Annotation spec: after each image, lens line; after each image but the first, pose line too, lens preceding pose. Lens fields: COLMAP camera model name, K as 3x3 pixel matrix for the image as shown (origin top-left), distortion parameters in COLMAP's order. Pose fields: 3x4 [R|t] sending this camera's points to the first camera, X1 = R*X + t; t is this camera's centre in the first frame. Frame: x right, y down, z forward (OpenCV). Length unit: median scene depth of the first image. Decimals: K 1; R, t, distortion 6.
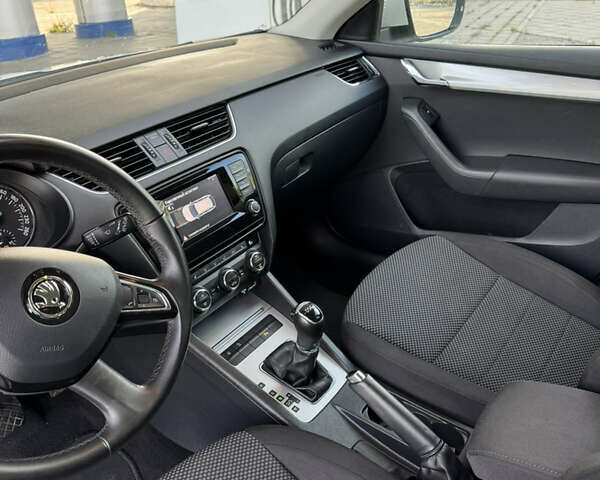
lens RADIAL K [[561.8, 0, 300.0], [0, 561.8, 240.0], [0, 0, 1]] dist [0.166836, -0.368051]
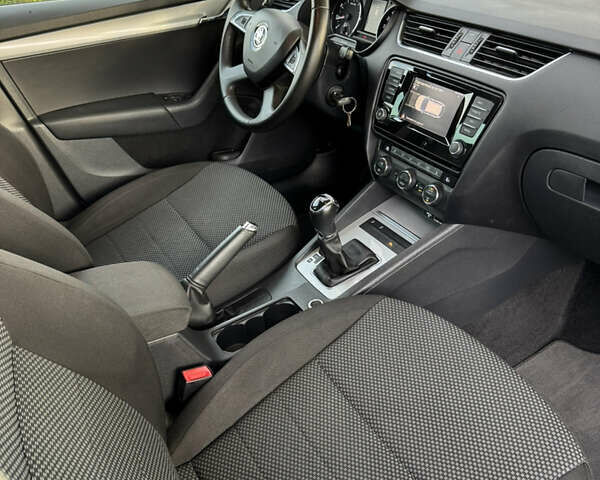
lens RADIAL K [[561.8, 0, 300.0], [0, 561.8, 240.0], [0, 0, 1]] dist [0.166836, -0.368051]
pose [[-0.369347, 0.586365, -0.720943, 0.838079], [-0.385154, 0.609439, 0.692994, -0.557712], [0.845718, 0.533629, 0.000746, 0.937085]]
